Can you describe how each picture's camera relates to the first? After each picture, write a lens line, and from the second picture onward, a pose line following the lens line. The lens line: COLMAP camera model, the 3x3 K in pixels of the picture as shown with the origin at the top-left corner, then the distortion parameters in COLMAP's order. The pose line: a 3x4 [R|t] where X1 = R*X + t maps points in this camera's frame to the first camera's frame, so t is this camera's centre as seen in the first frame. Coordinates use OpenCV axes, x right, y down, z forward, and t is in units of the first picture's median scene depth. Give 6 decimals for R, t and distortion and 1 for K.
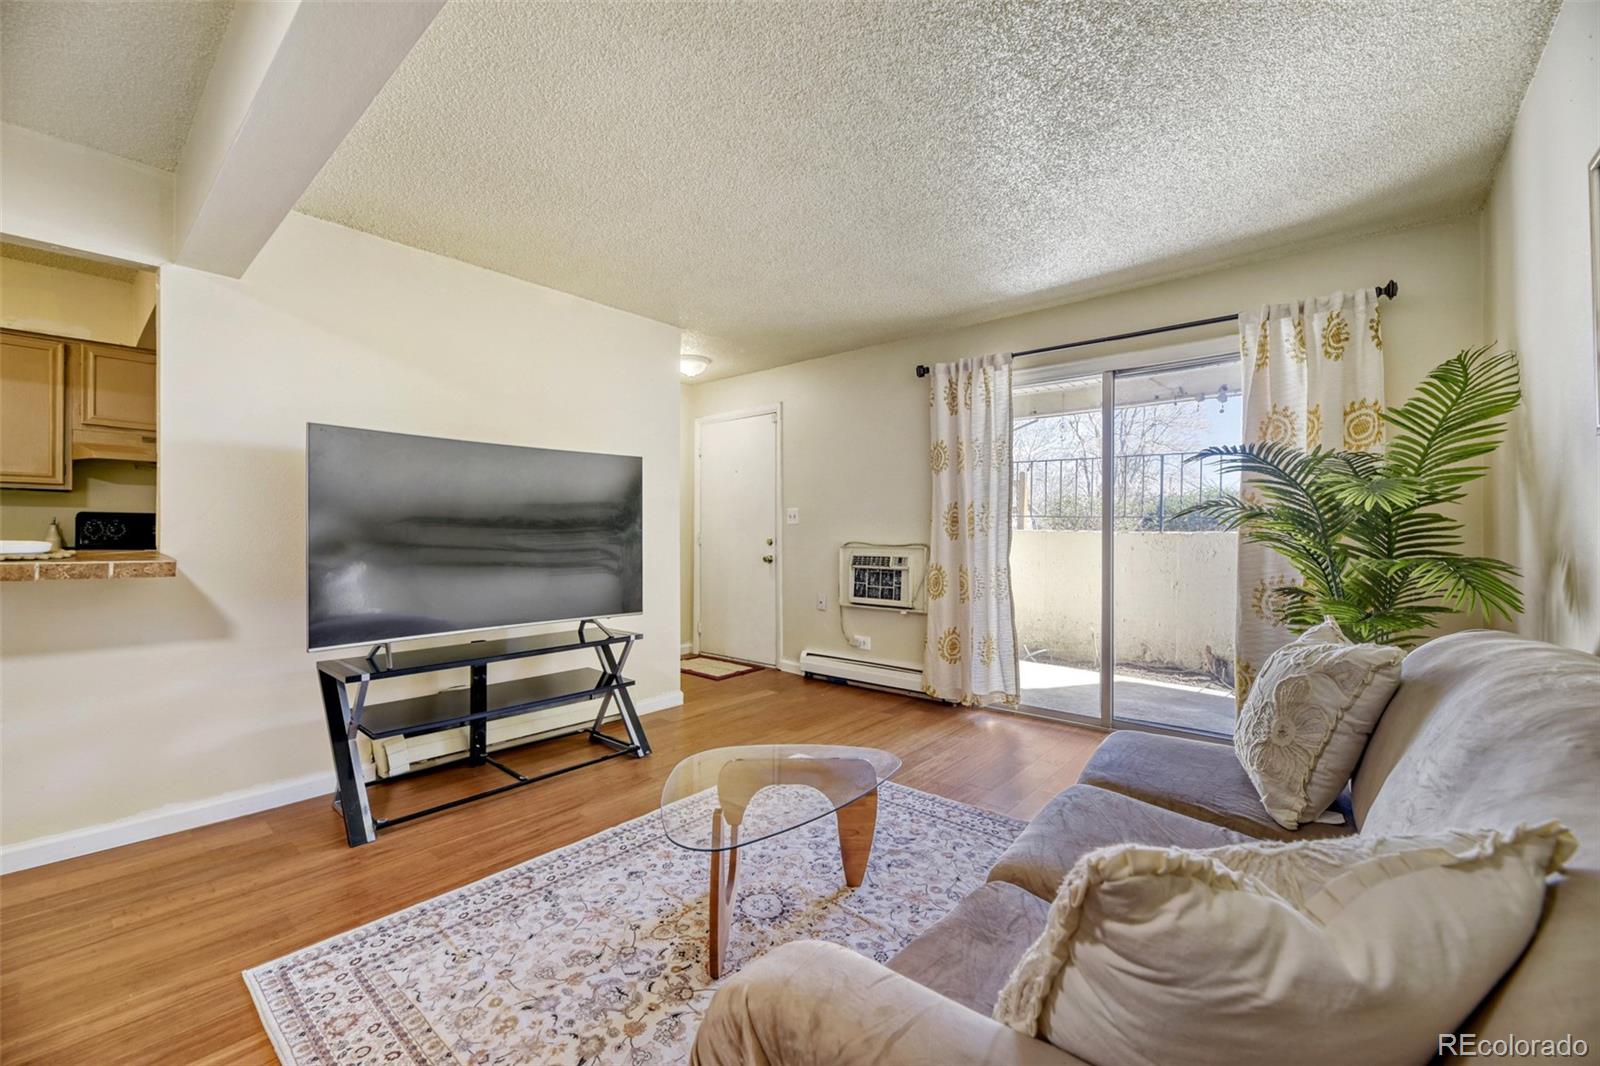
lens RADIAL K [[649.7, 0, 794.3], [0, 649.7, 530.6], [0, 0, 1]] dist [0.012894, -0.000823]
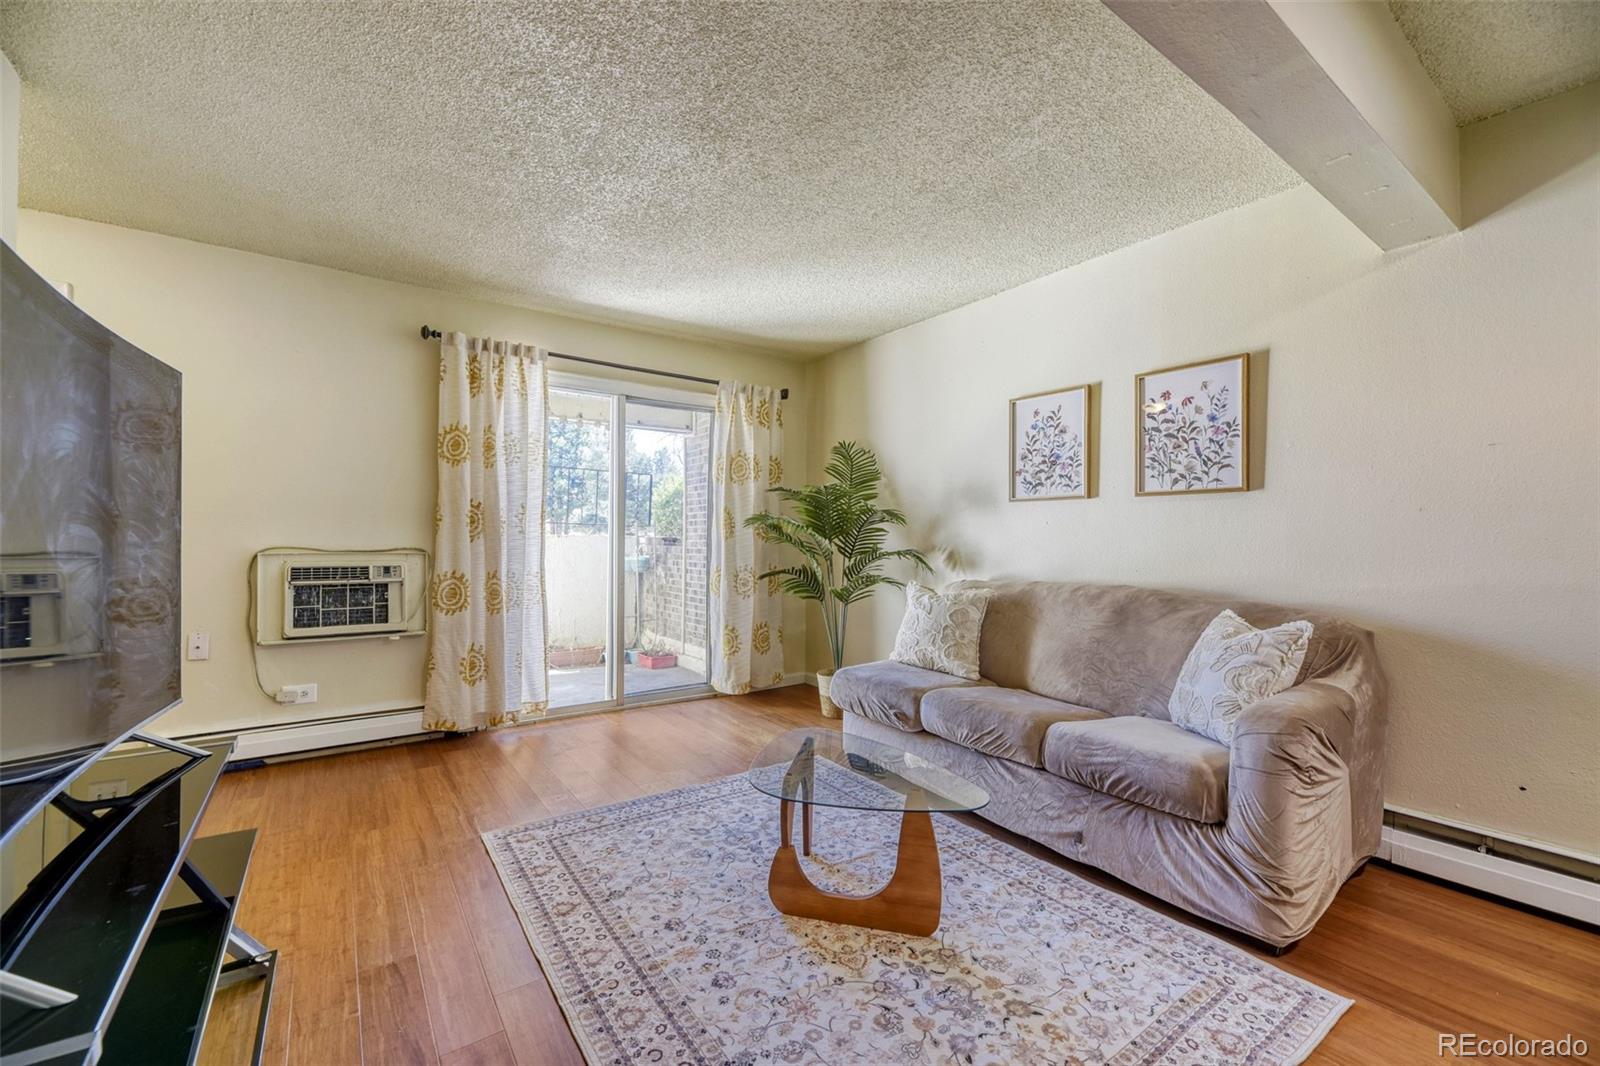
lens RADIAL K [[649.7, 0, 800.2], [0, 649.7, 540.4], [0, 0, 1]] dist [0.012894, -0.000823]
pose [[0.244258, -0.004691, 0.969699, -0.581939], [-0.011403, 0.999905, 0.007709, -0.000712], [-0.969643, -0.012941, 0.244181, 0.436977]]
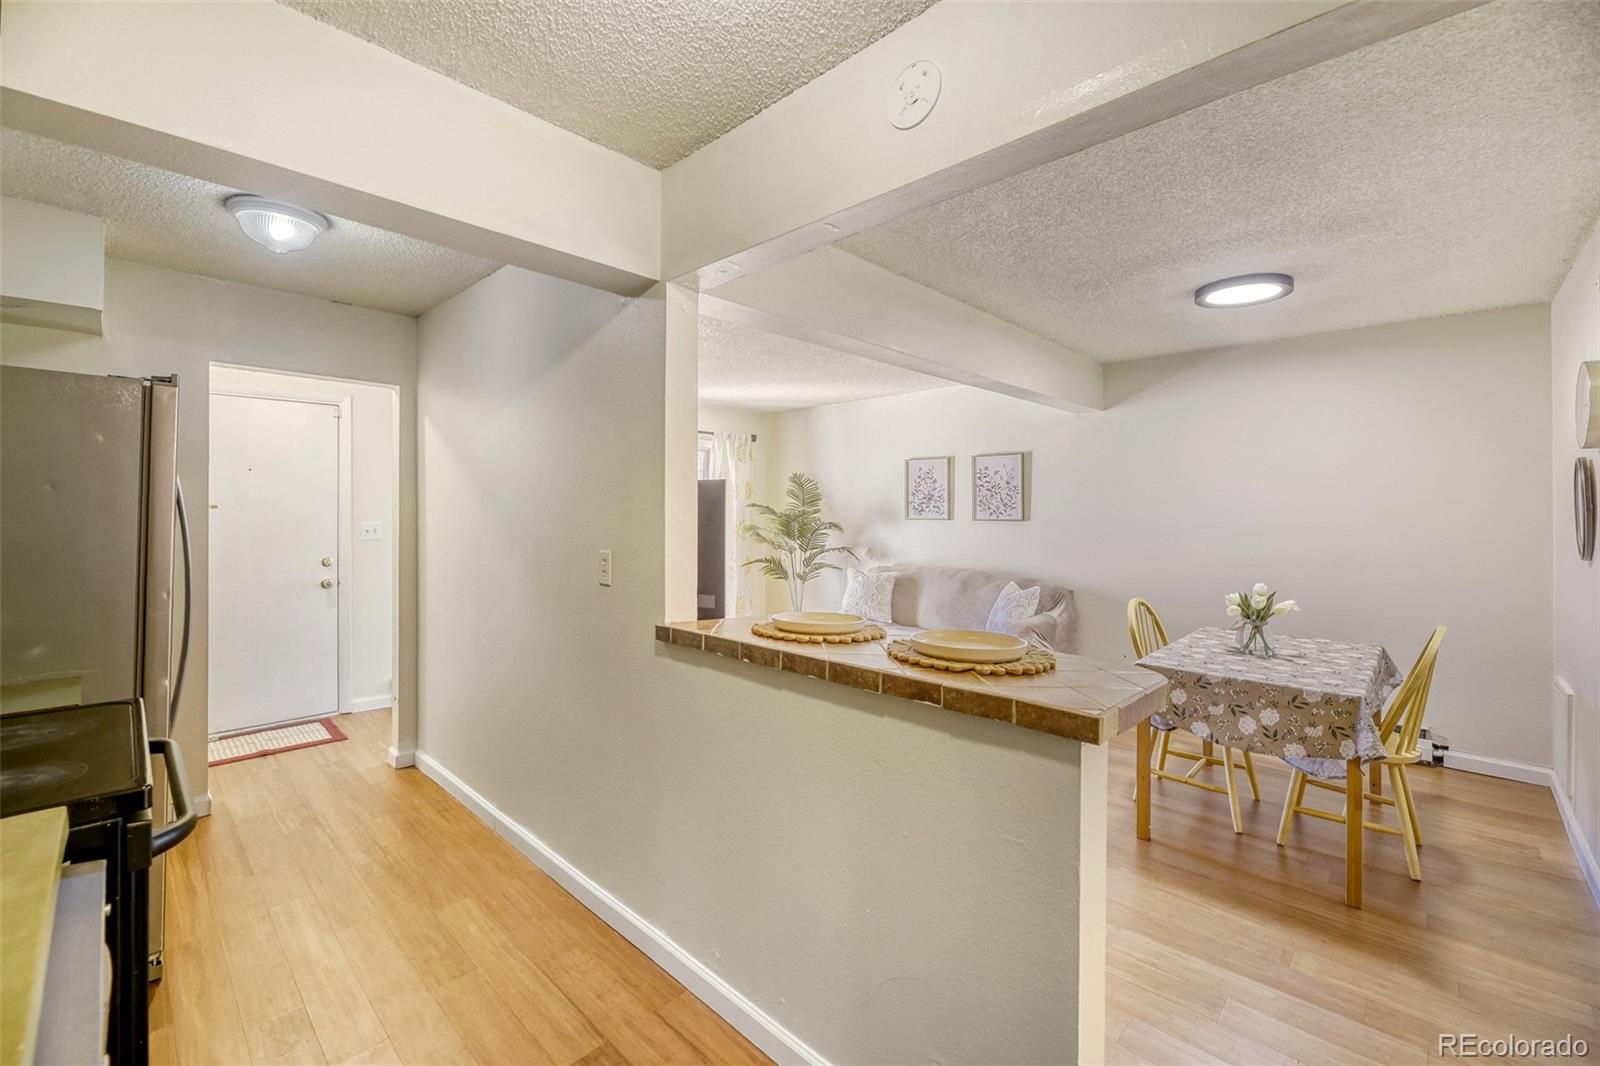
lens RADIAL K [[649.7, 0, 793.5], [0, 649.7, 513.4], [0, 0, 1]] dist [0.012894, -0.000823]
pose [[0.075426, -0.006142, 0.997132, -1.240223], [-0.006142, 0.999959, 0.006624, -0.080544], [-0.997132, -0.006624, 0.075385, 0.532800]]
